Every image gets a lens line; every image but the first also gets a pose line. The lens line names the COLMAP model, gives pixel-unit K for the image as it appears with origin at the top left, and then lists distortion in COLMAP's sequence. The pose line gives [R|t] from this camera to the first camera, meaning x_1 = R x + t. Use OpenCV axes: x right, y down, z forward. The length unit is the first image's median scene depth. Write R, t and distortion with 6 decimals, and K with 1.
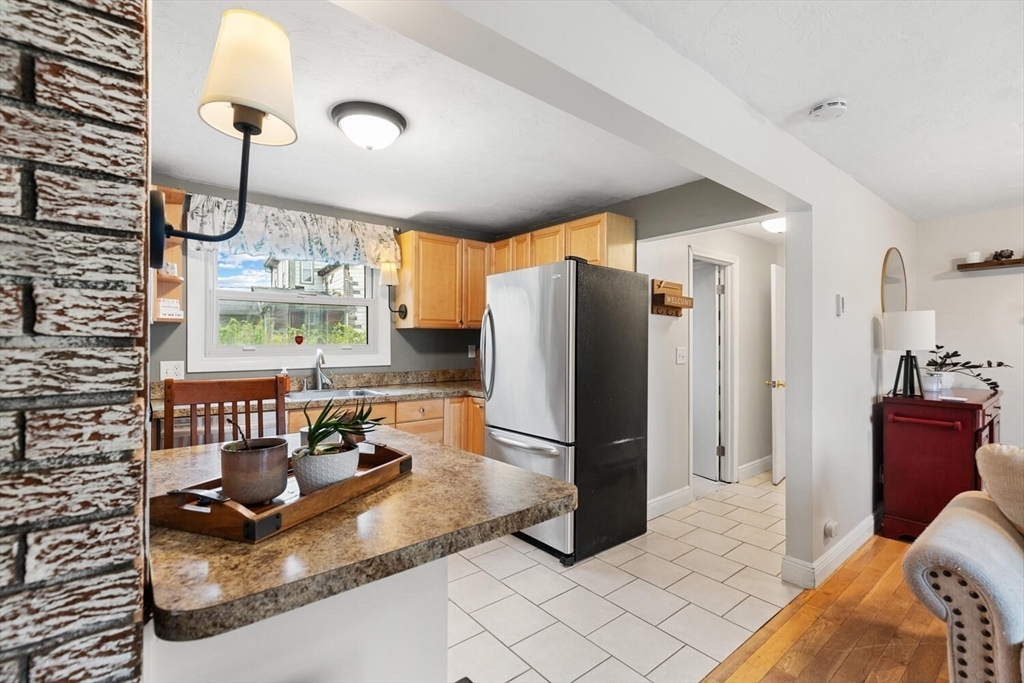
lens RADIAL K [[464.8, 0, 503.3], [0, 464.8, 347.5], [0, 0, 1]] dist [0.003762, -0.001760]
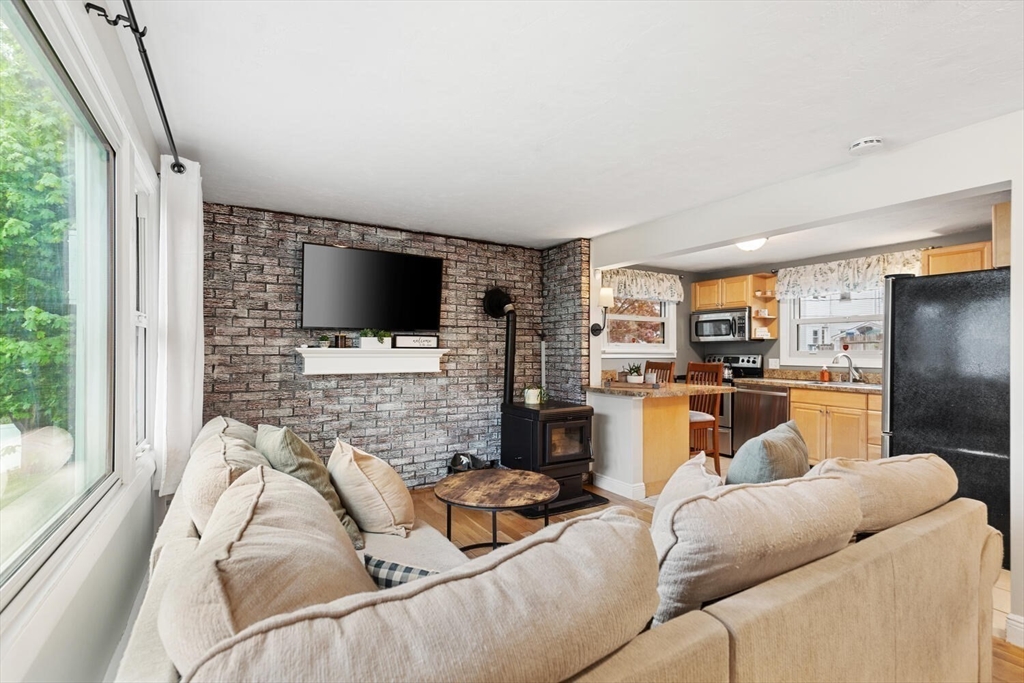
lens RADIAL K [[464.8, 0, 516.0], [0, 464.8, 348.1], [0, 0, 1]] dist [0.003762, -0.001760]
pose [[-0.125205, -0.006610, -0.992109, 1.130713], [-0.013480, 0.999897, -0.004961, 0.006764], [0.992039, 0.012752, -0.125281, 0.162976]]
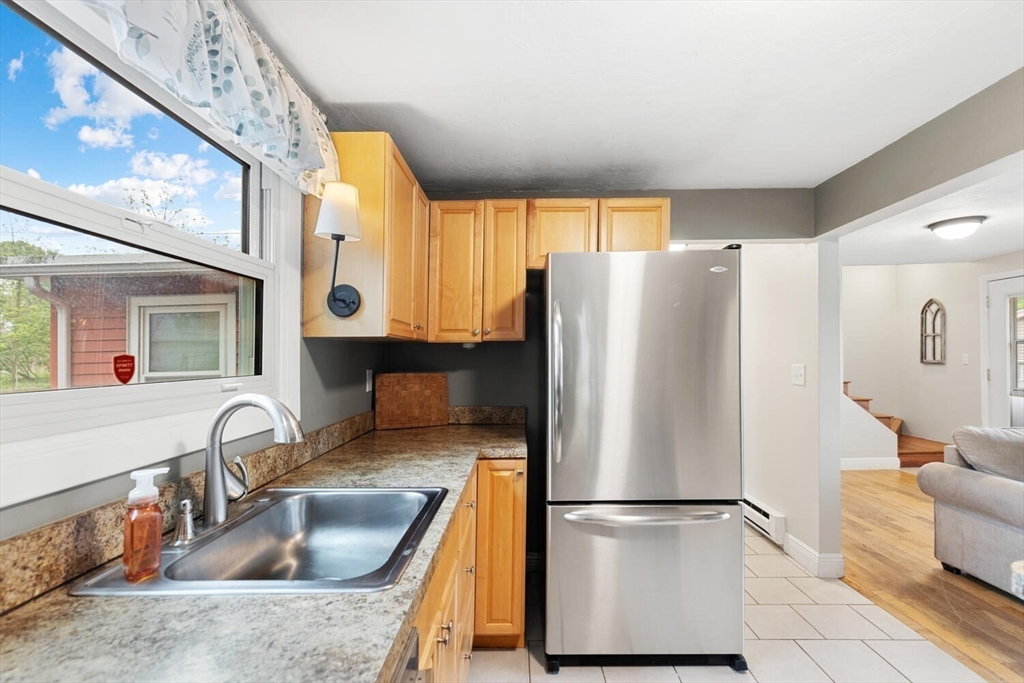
lens RADIAL K [[464.8, 0, 505.0], [0, 464.8, 356.8], [0, 0, 1]] dist [0.003762, -0.001760]
pose [[0.636342, -0.008137, 0.771364, -0.509724], [0.021867, 0.999733, -0.007494, -0.016262], [-0.771097, 0.021636, 0.636350, 0.634114]]
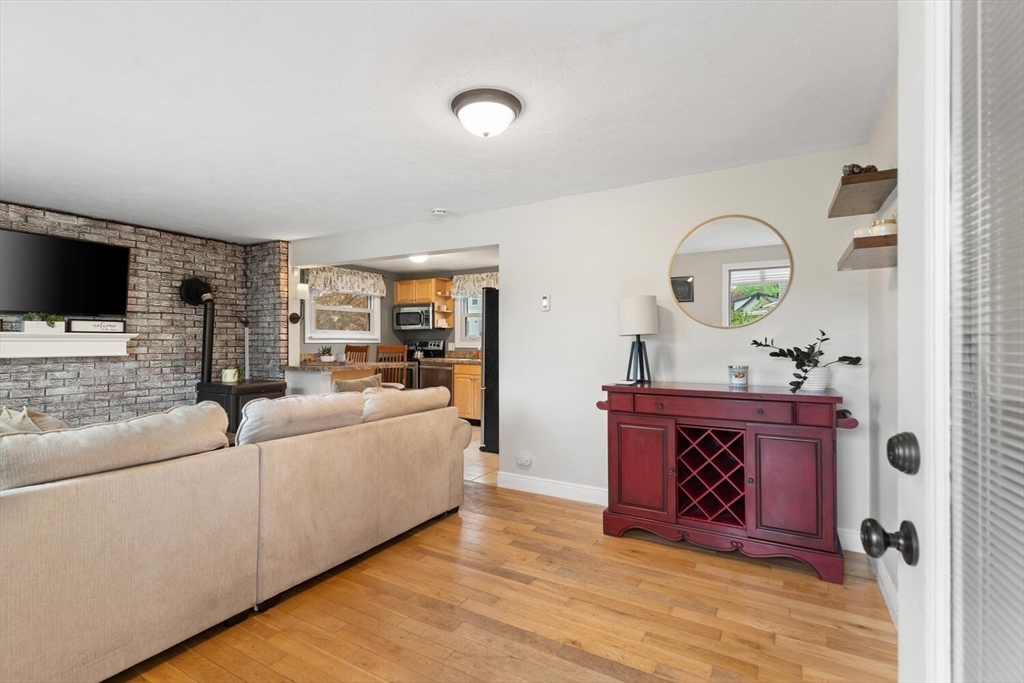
lens RADIAL K [[464.8, 0, 508.7], [0, 464.8, 339.1], [0, 0, 1]] dist [0.003762, -0.001760]
pose [[0.366577, -0.003487, -0.930381, 1.505130], [-0.009407, 0.999928, -0.007454, 0.019992], [0.930340, 0.011485, 0.366518, 0.313429]]
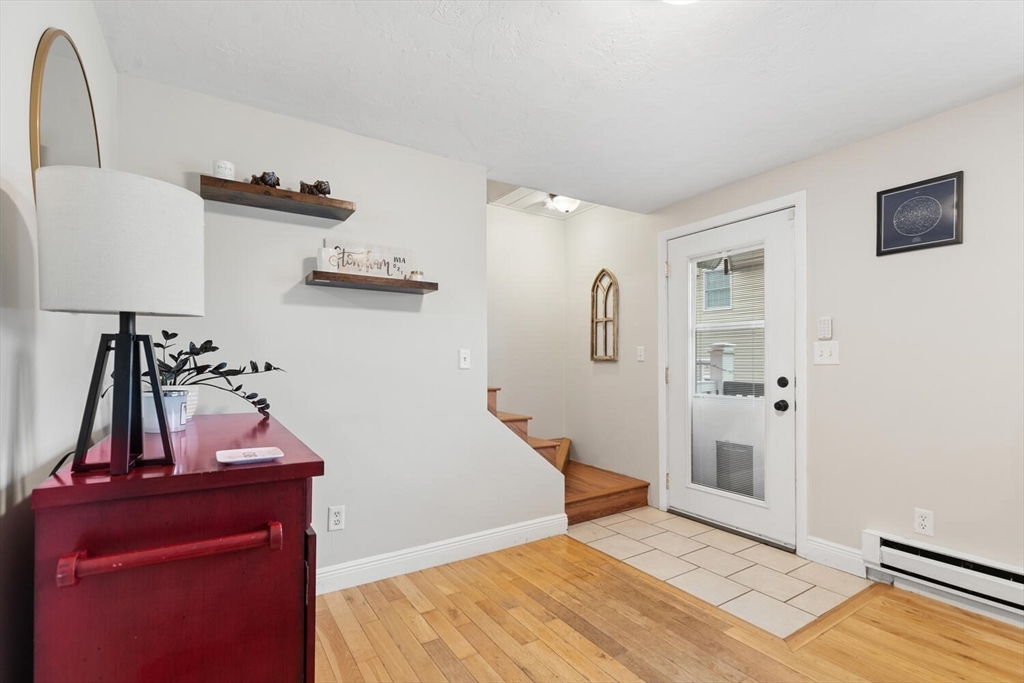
lens RADIAL K [[464.8, 0, 515.2], [0, 464.8, 361.4], [0, 0, 1]] dist [0.003762, -0.001760]
pose [[0.101113, 0.007432, 0.994847, 0.513514], [0.012307, 0.999886, -0.008720, 0.036290], [-0.994799, 0.013125, 0.101010, 0.620440]]
